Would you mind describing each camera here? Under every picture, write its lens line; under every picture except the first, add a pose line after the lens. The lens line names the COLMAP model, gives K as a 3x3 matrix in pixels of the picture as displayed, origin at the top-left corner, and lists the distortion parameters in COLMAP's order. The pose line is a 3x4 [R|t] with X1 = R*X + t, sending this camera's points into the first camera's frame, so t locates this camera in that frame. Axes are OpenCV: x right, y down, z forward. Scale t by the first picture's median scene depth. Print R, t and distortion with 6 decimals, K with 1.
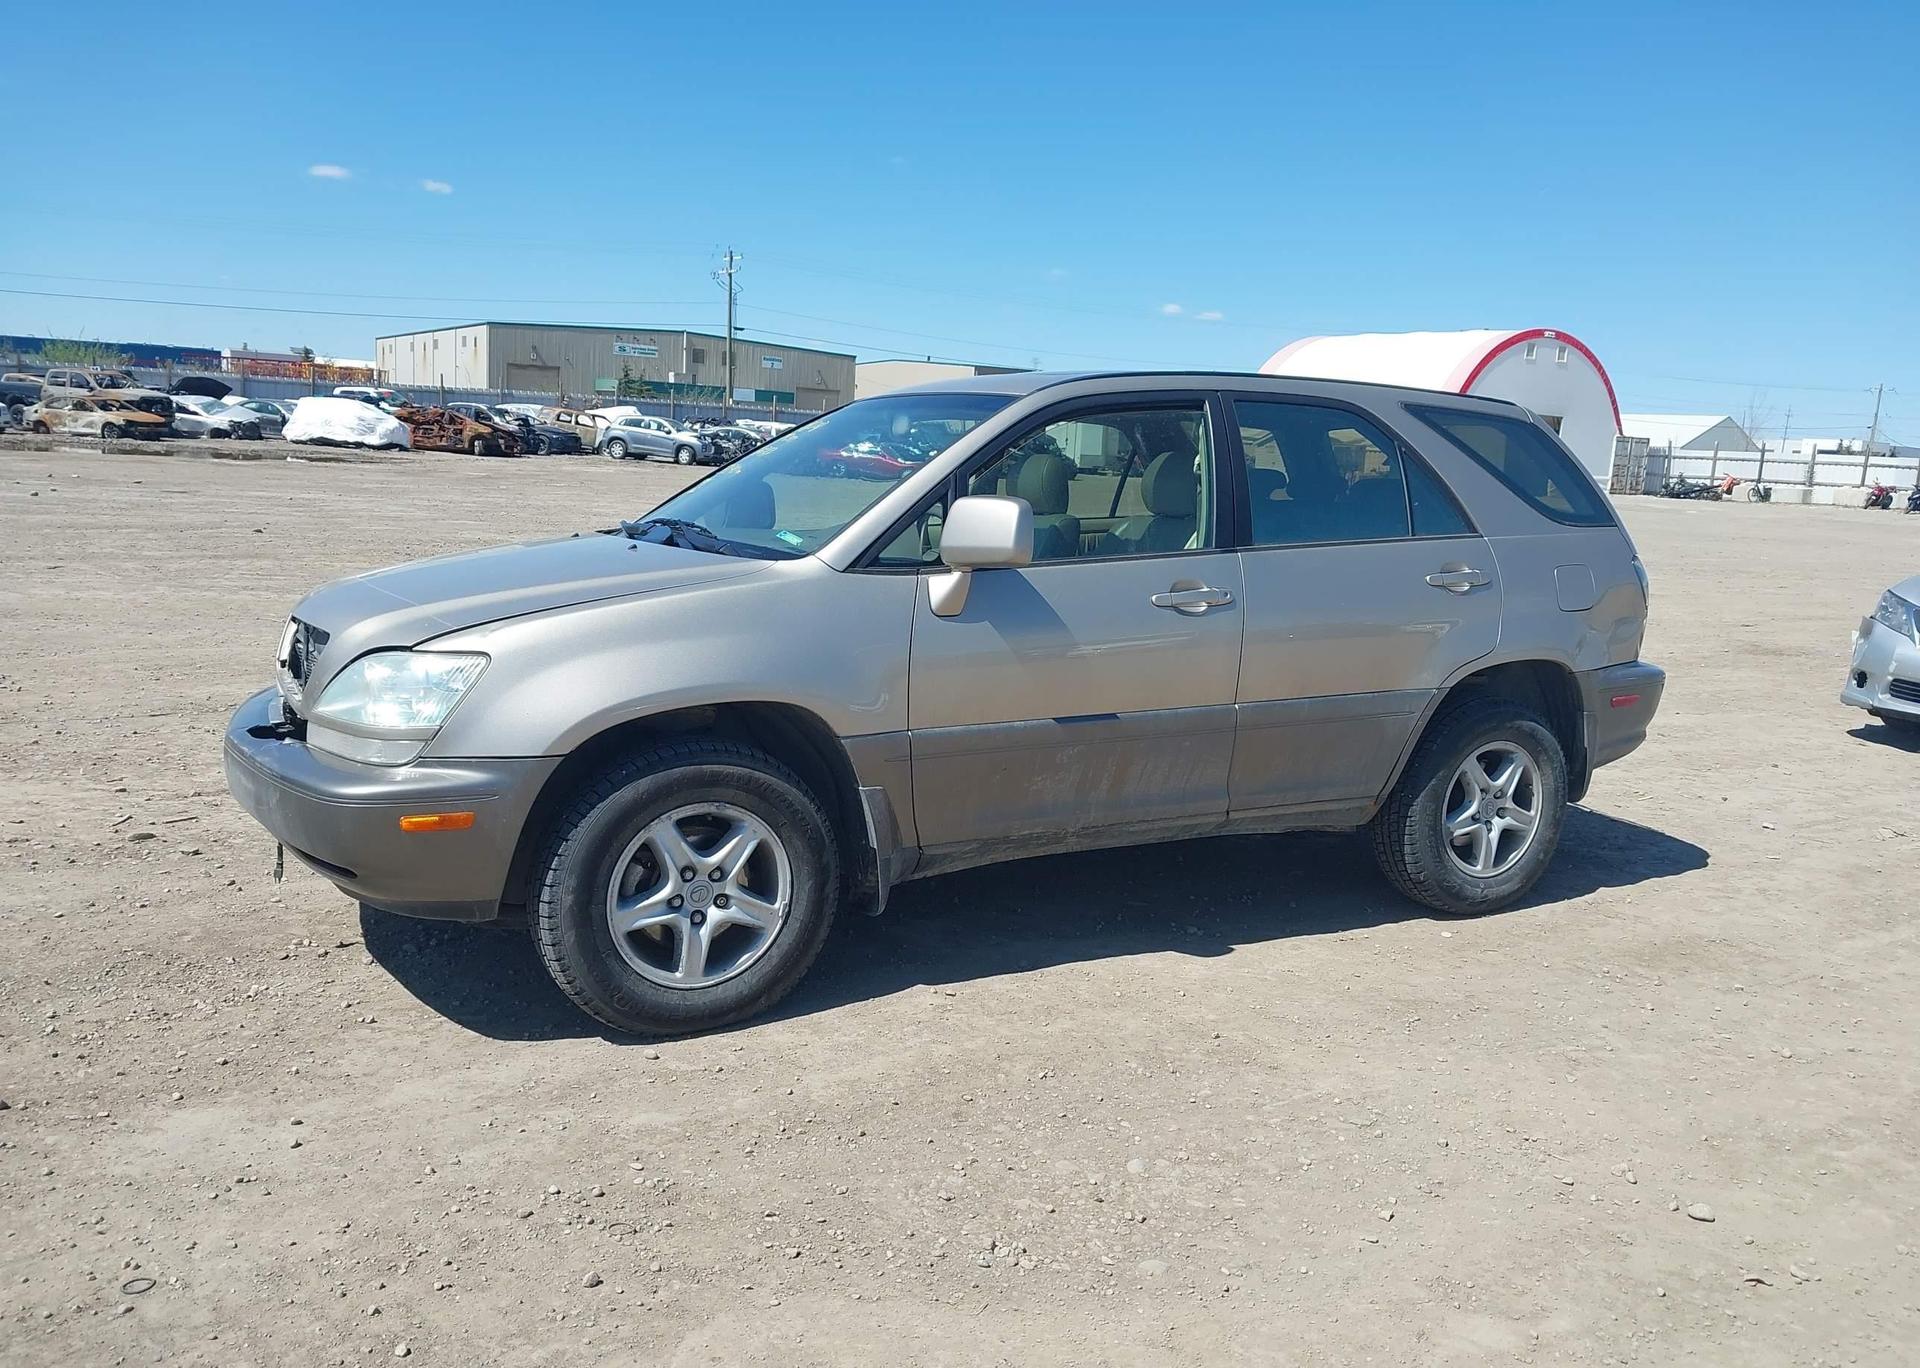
lens RADIAL K [[1517.6, 0, 962.2], [0, 1517.6, 707.7], [0, 0, 1]] dist [0.018508, -0.024980]
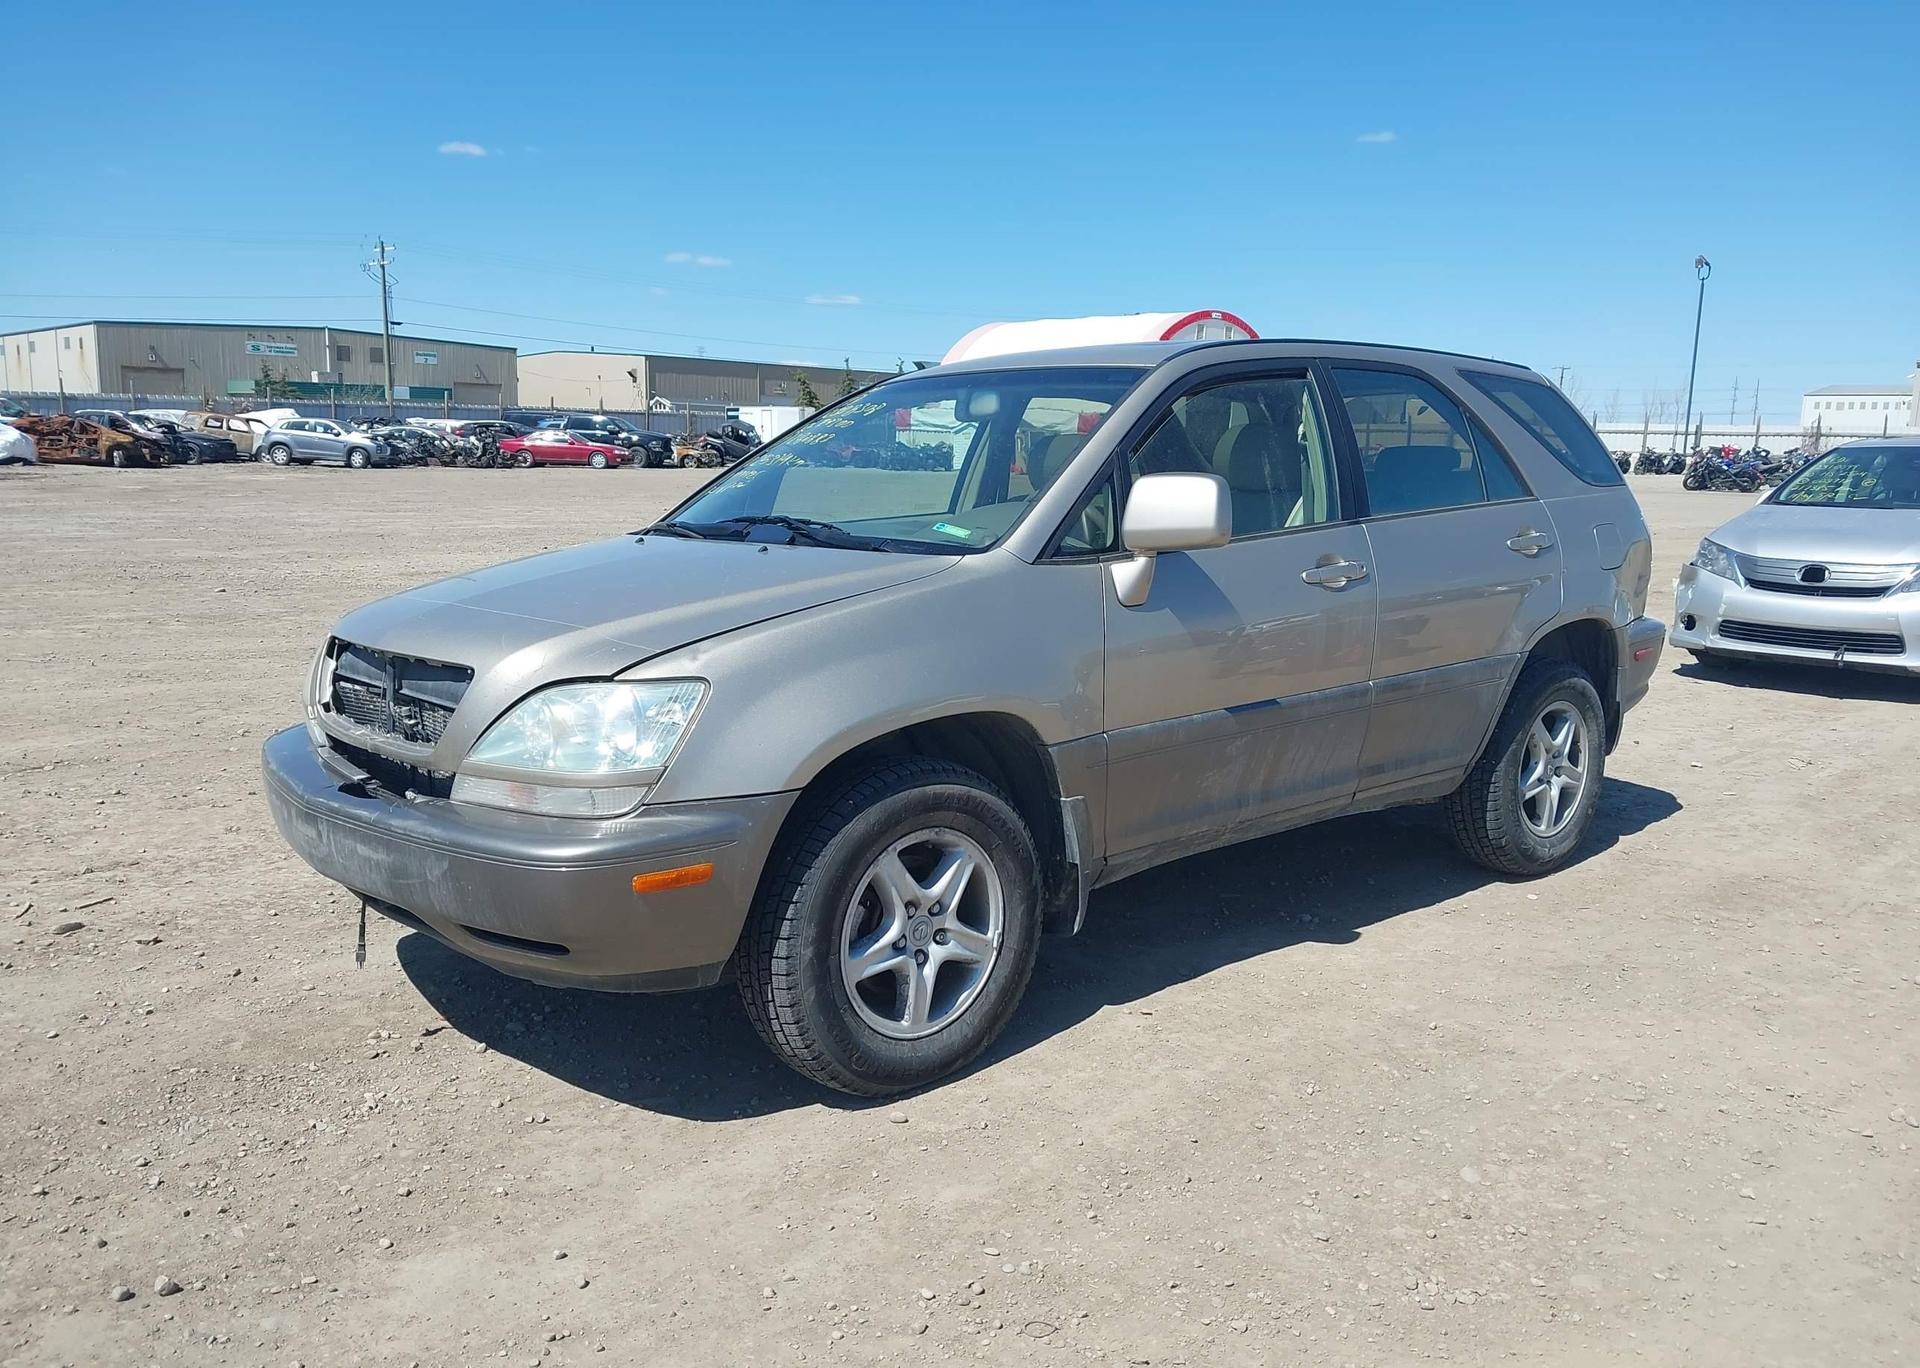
lens RADIAL K [[1517.6, 0, 956.3], [0, 1517.6, 701.6], [0, 0, 1]] dist [0.018508, -0.024980]
pose [[0.976476, -0.068473, 0.204467, -0.254443], [0.067867, 0.997644, 0.009983, -0.015525], [-0.204669, 0.004128, 0.978823, 0.096072]]
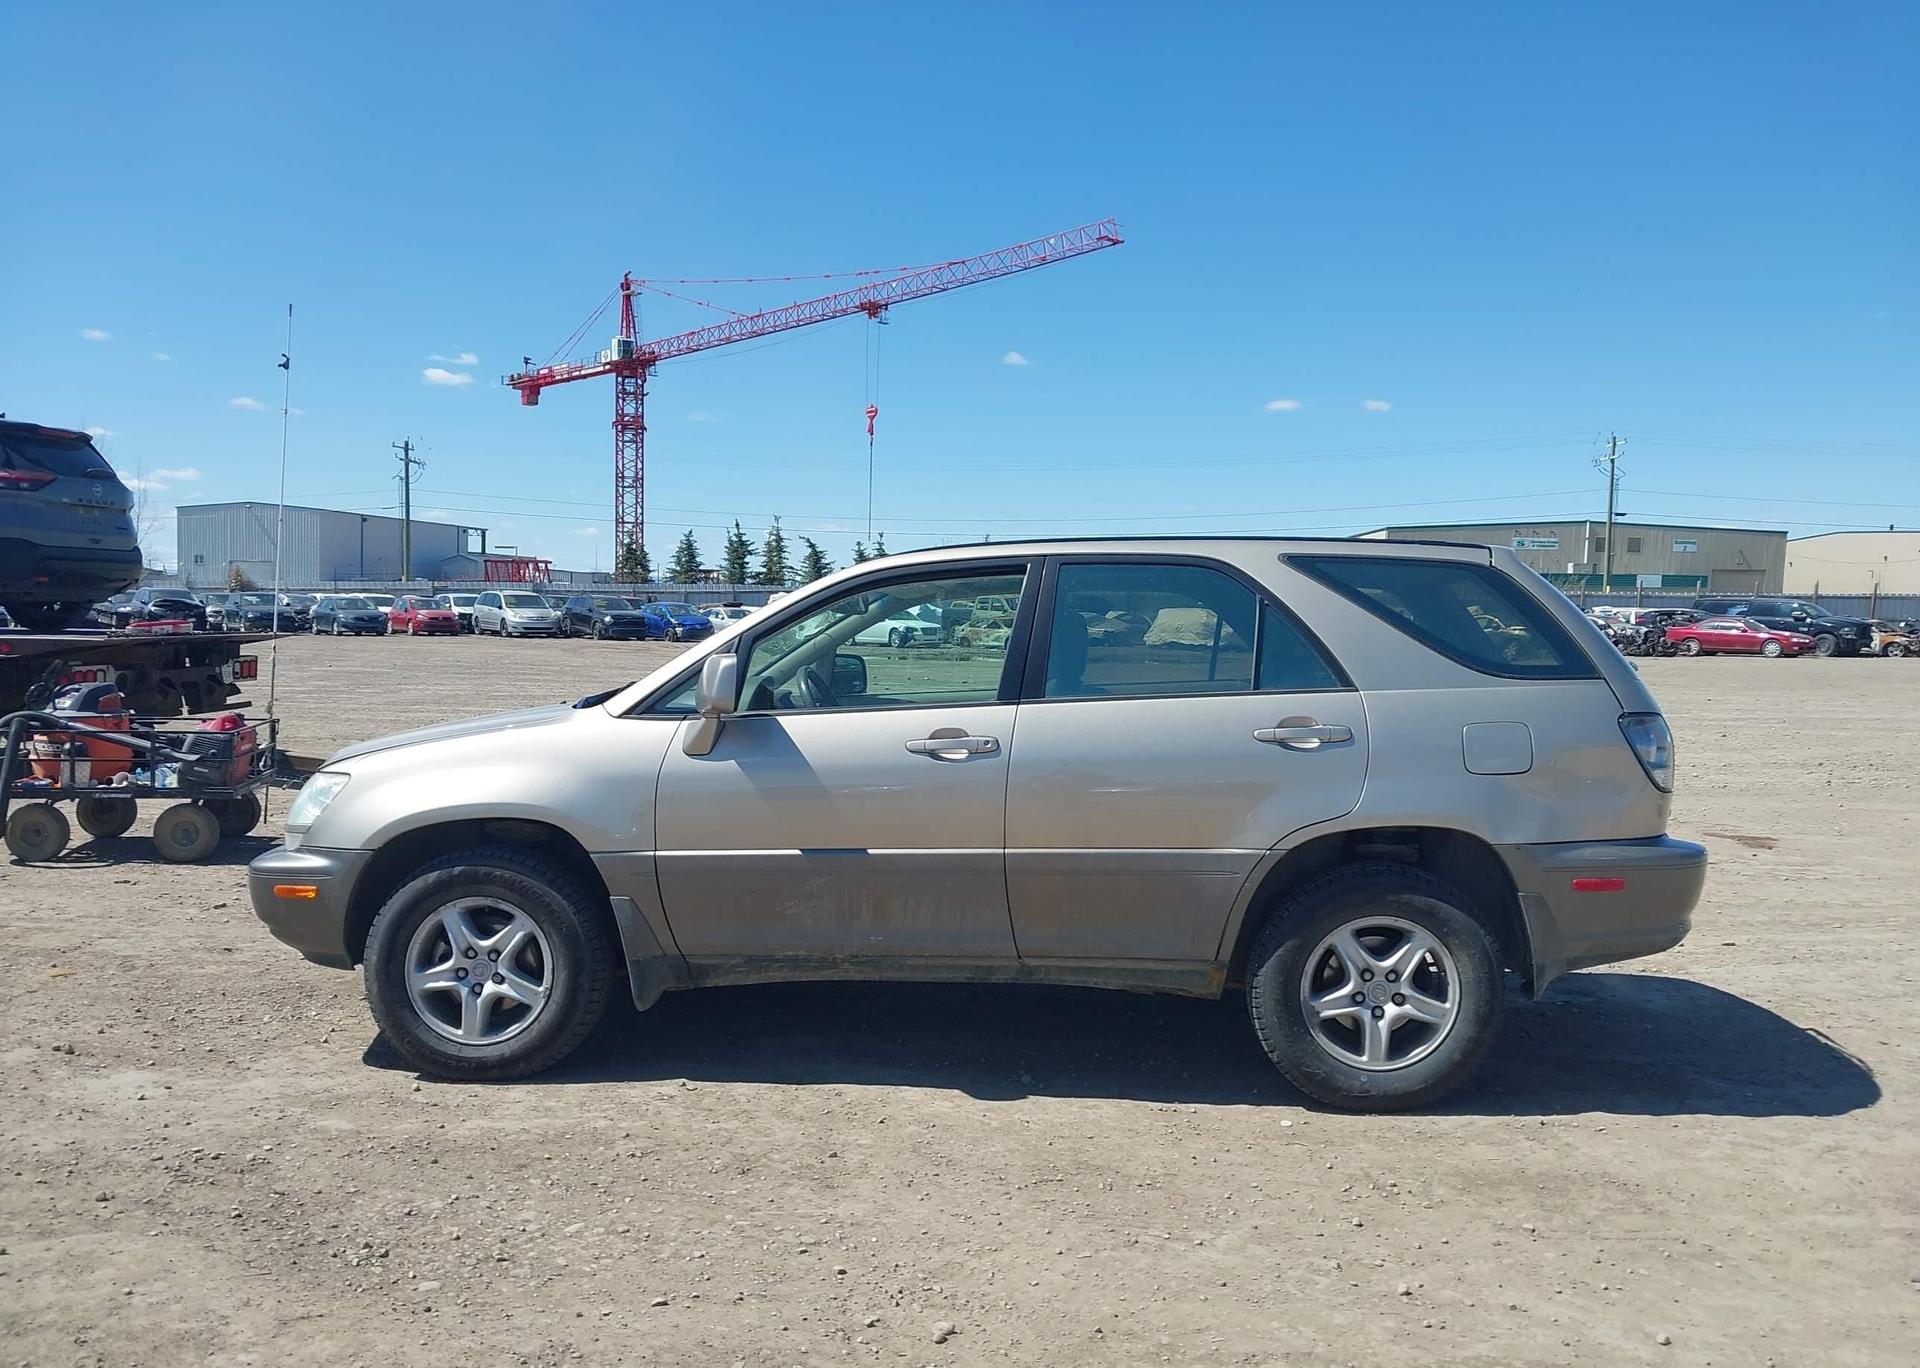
lens RADIAL K [[1517.6, 0, 955.3], [0, 1517.6, 693.8], [0, 0, 1]] dist [0.018508, -0.024980]
pose [[0.824810, -0.016141, -0.565180, 0.684414], [-0.062550, 0.990852, -0.119581, 0.016566], [0.561940, 0.133983, 0.816255, 0.120417]]
